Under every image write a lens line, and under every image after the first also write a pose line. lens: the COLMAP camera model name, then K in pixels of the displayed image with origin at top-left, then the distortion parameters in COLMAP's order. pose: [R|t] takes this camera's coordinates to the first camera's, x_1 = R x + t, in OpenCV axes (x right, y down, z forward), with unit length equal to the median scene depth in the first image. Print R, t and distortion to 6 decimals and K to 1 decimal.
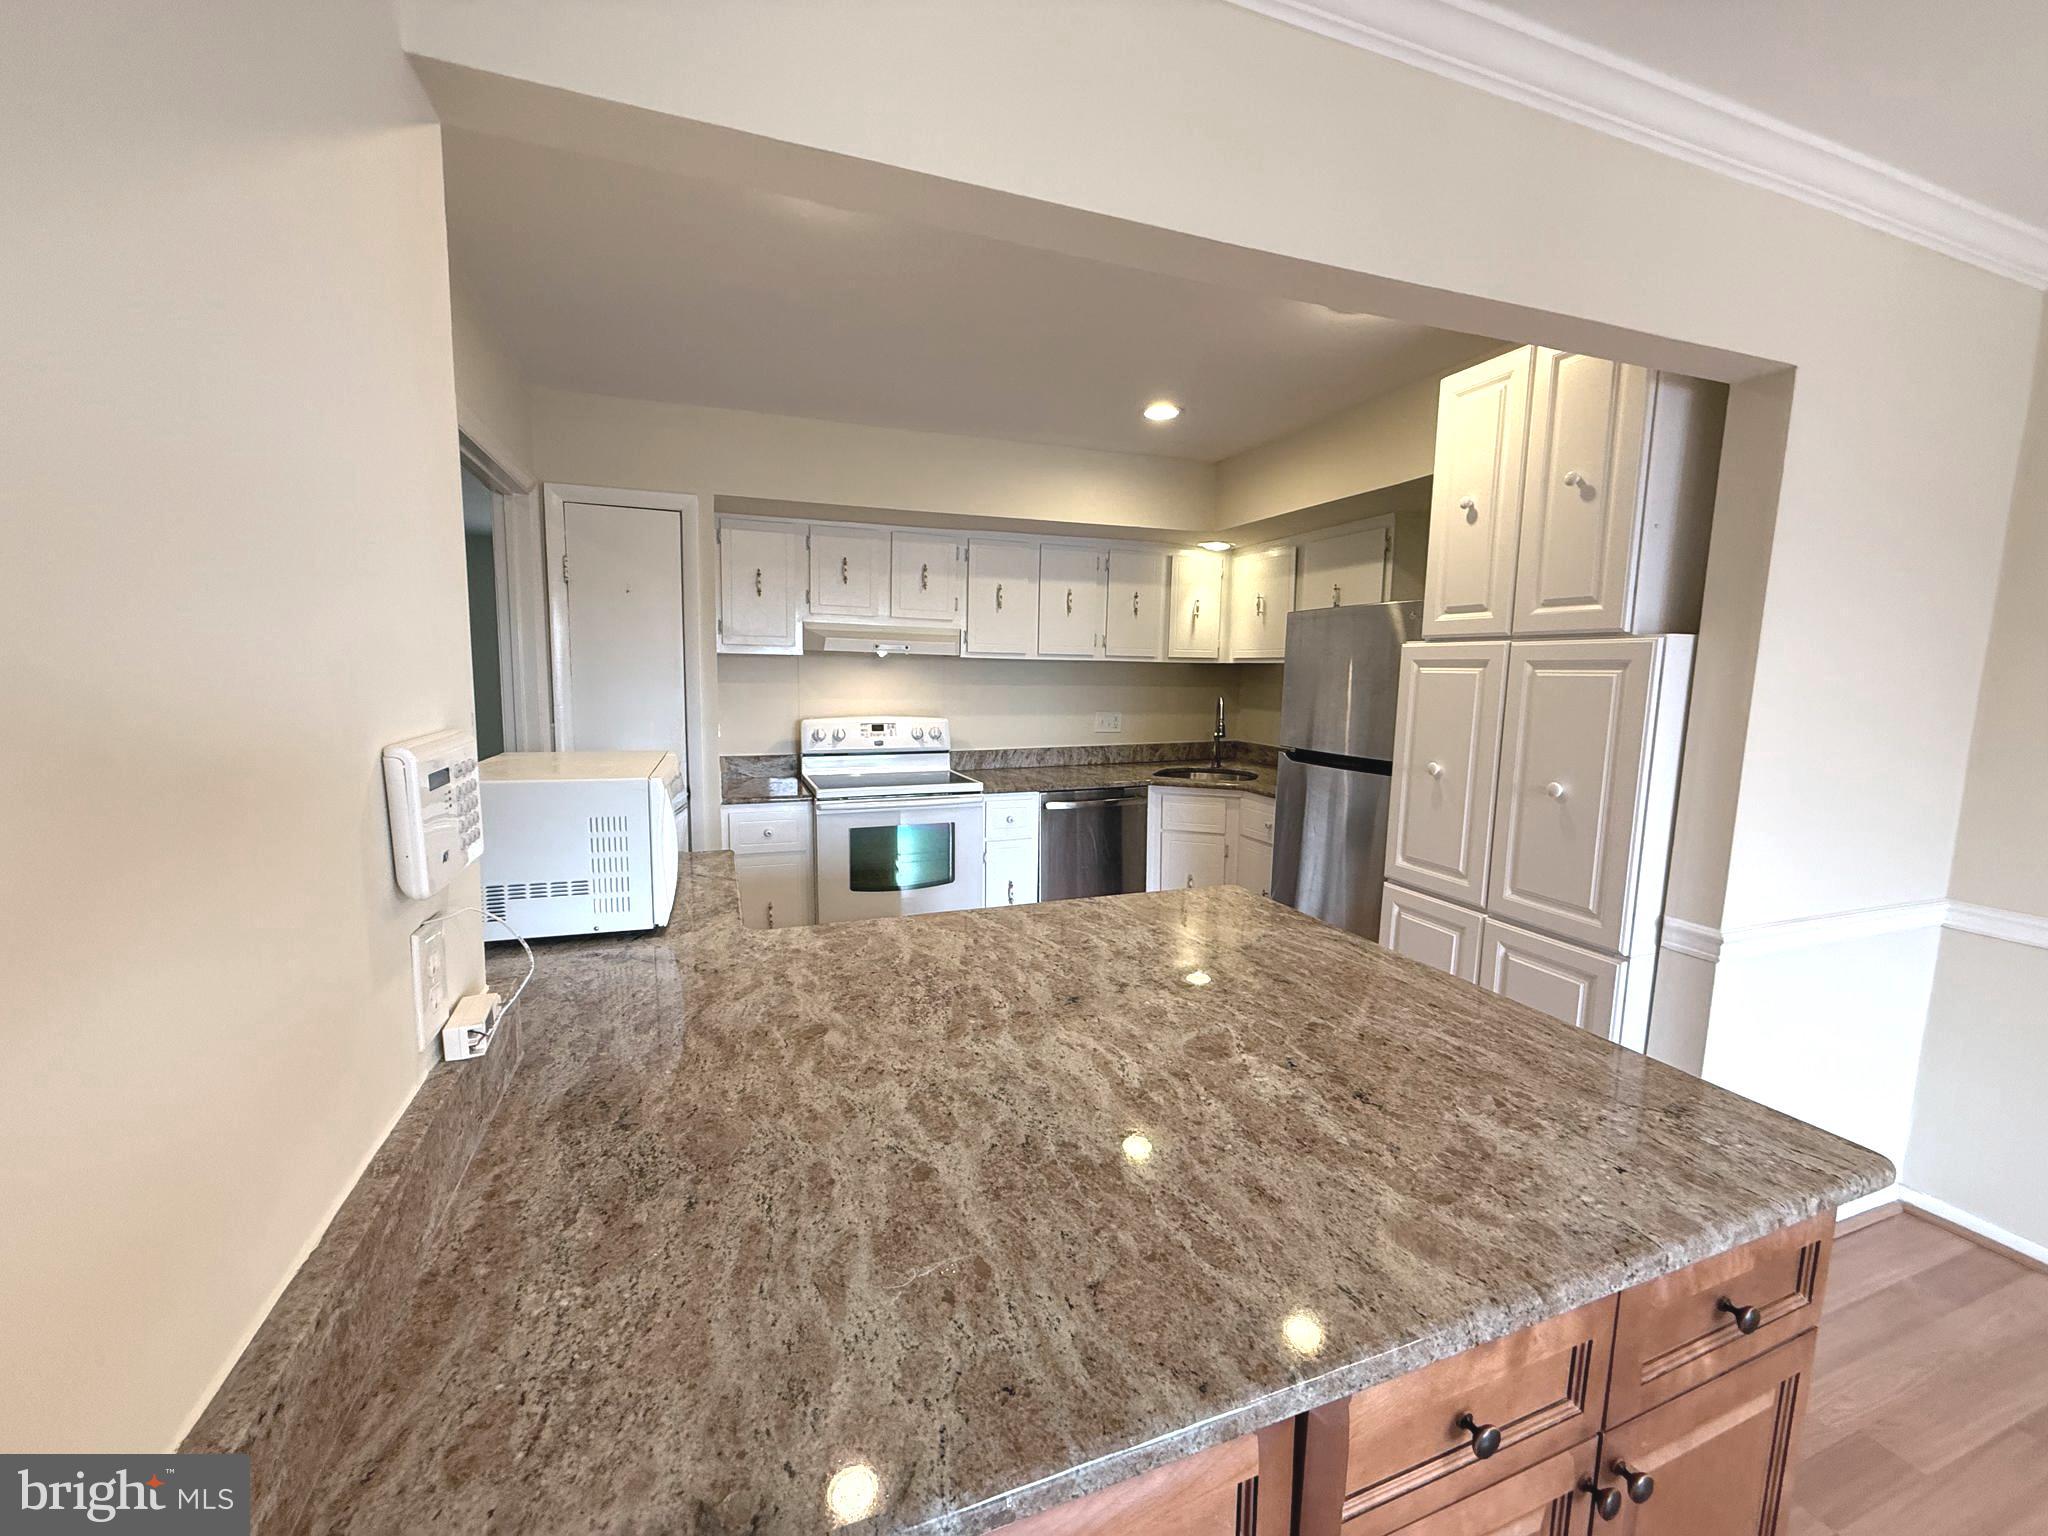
lens RADIAL K [[818.8, 0, 1023.5], [0, 818.8, 771.8], [0, 0, 1]] dist [0.002457, -0.000504]
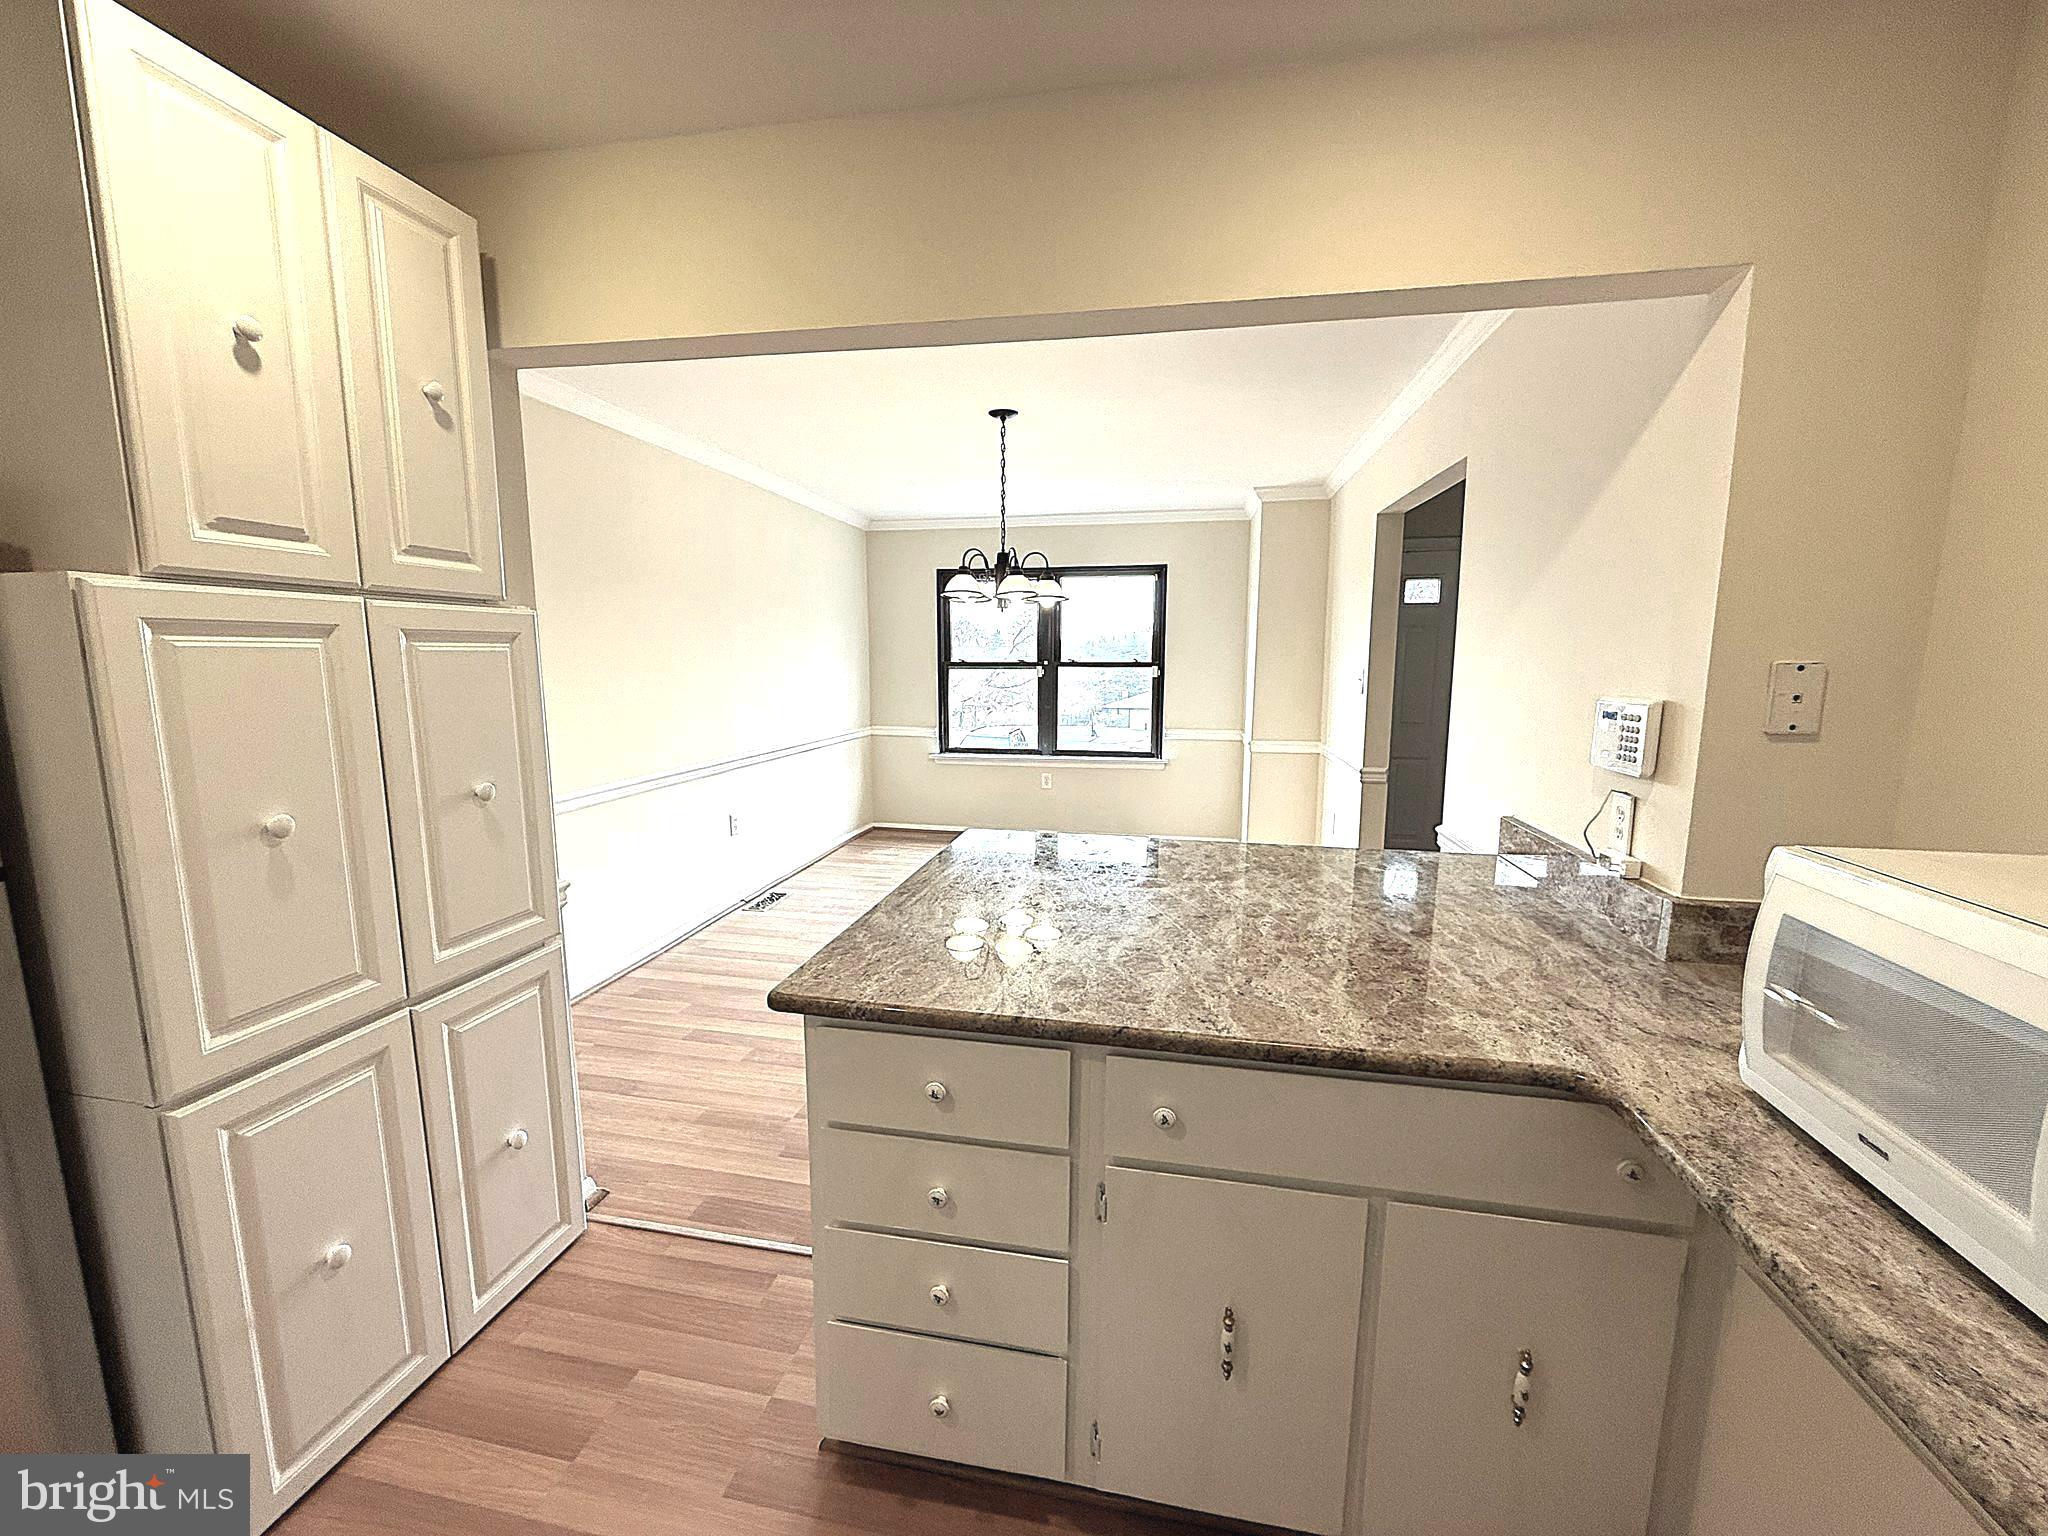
lens RADIAL K [[818.8, 0, 1012.9], [0, 818.8, 773.3], [0, 0, 1]] dist [0.002457, -0.000504]
pose [[-0.844417, -0.095453, 0.527113, -0.134002], [0.049286, 0.965979, 0.253879, -0.108827], [-0.533414, 0.240360, -0.810985, 0.852630]]
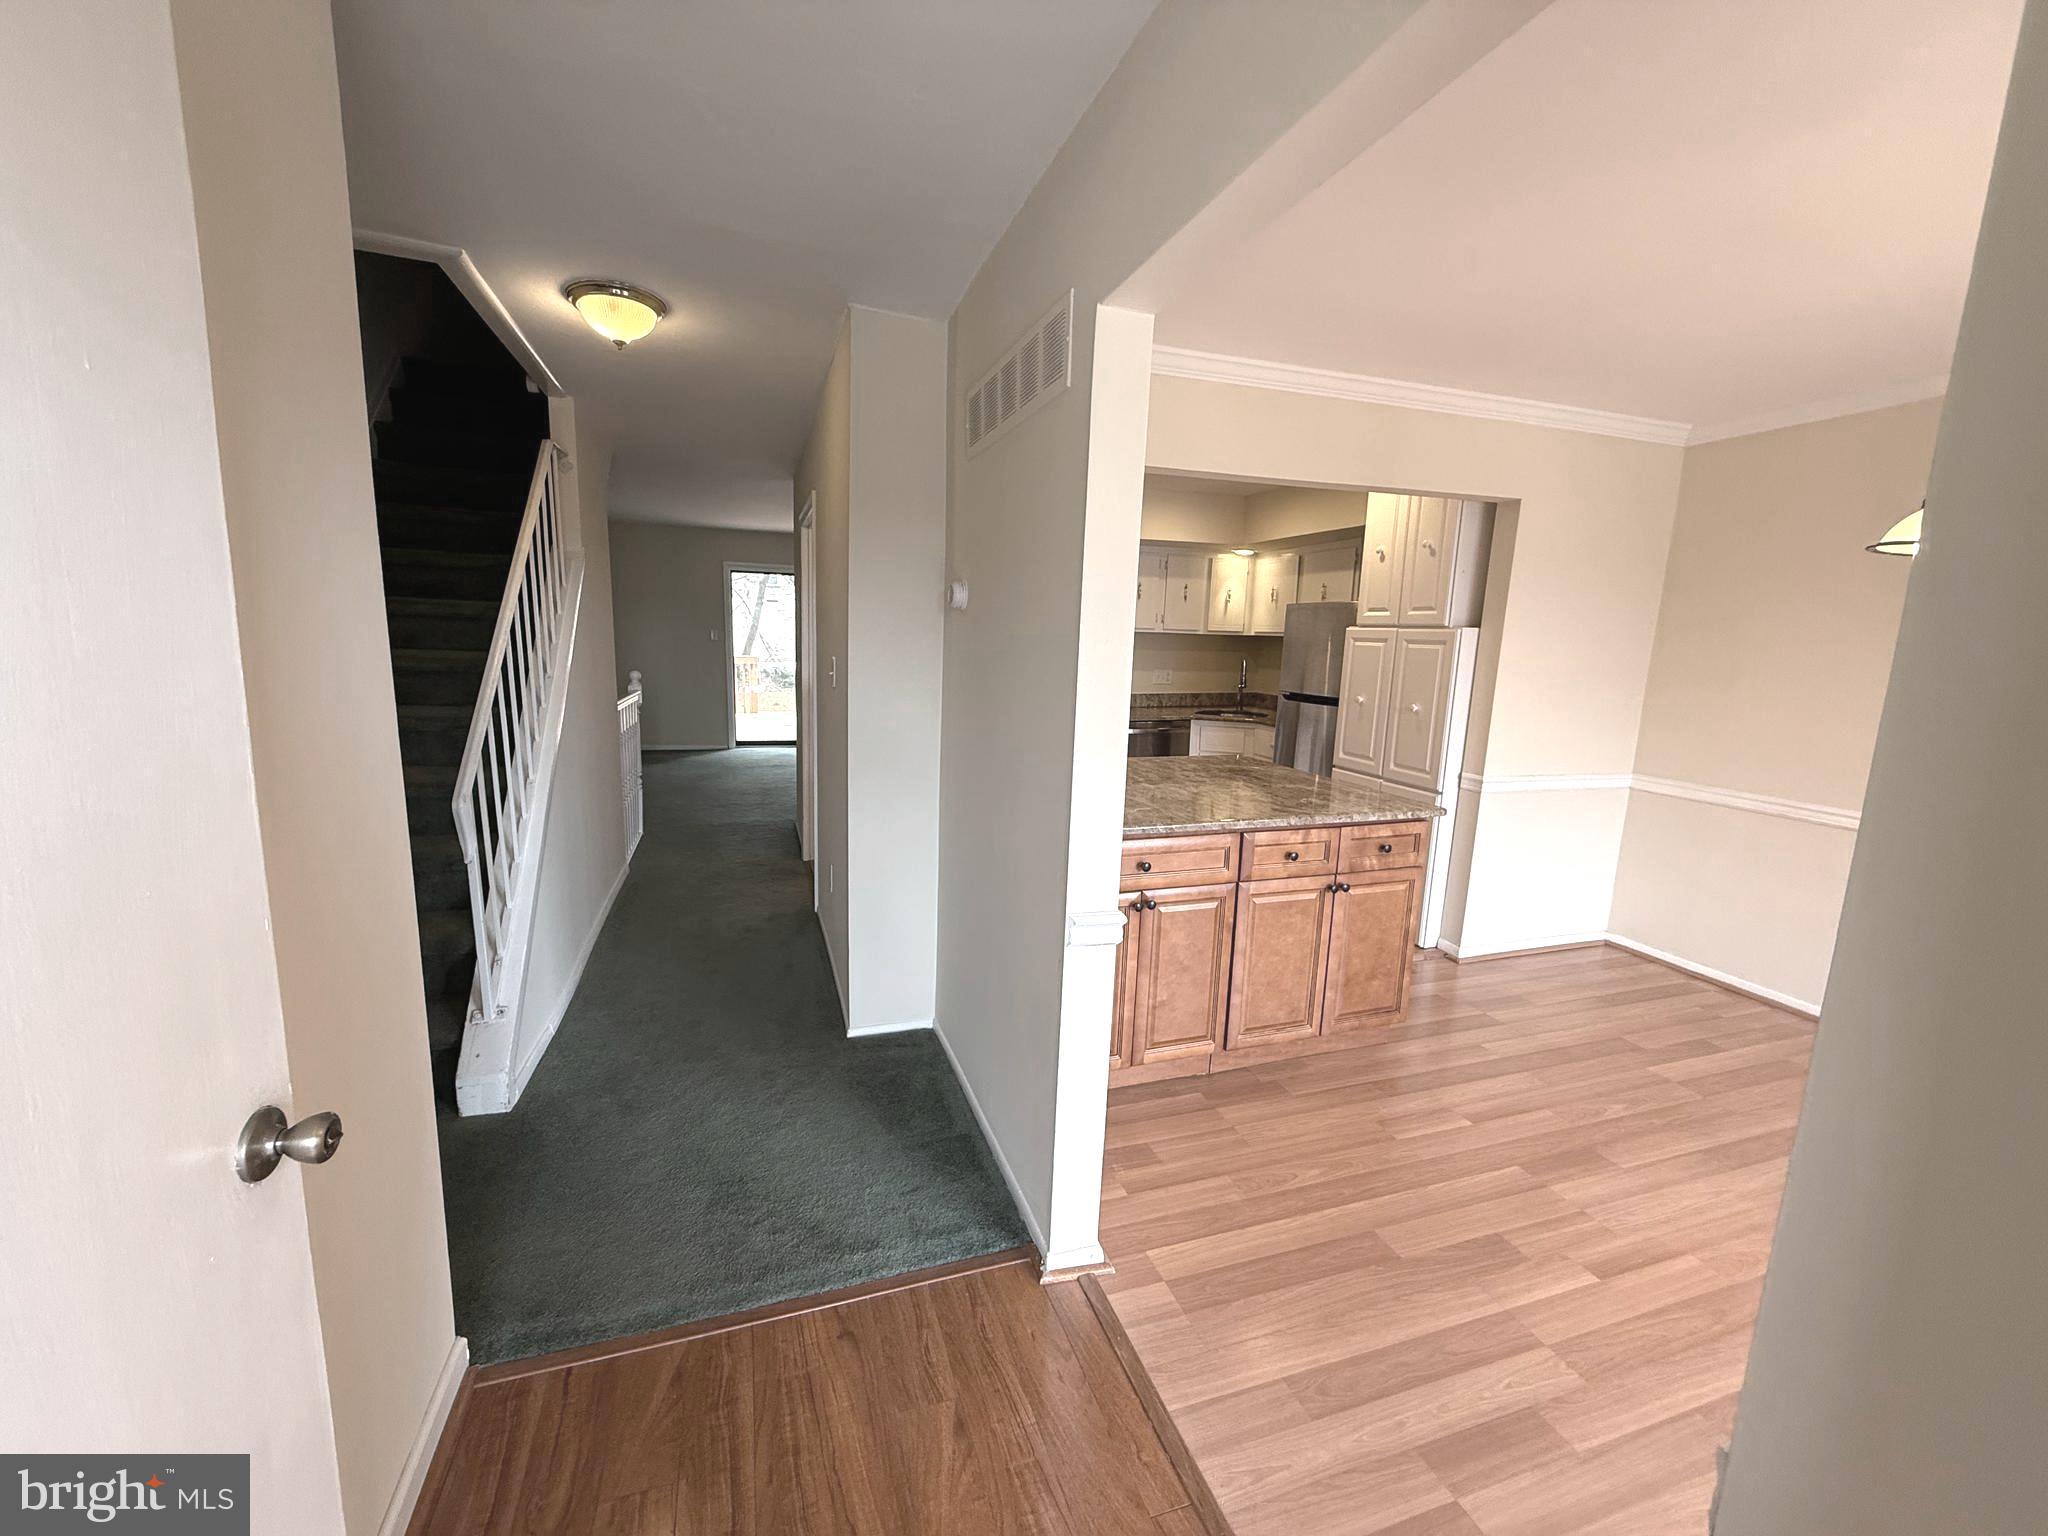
lens RADIAL K [[818.8, 0, 1019.6], [0, 818.8, 777.1], [0, 0, 1]] dist [0.002457, -0.000504]
pose [[0.998971, 0.020301, -0.040548, -0.113903], [-0.018266, 0.998584, 0.049962, 0.064213], [0.041505, -0.049170, 0.997928, -0.585974]]
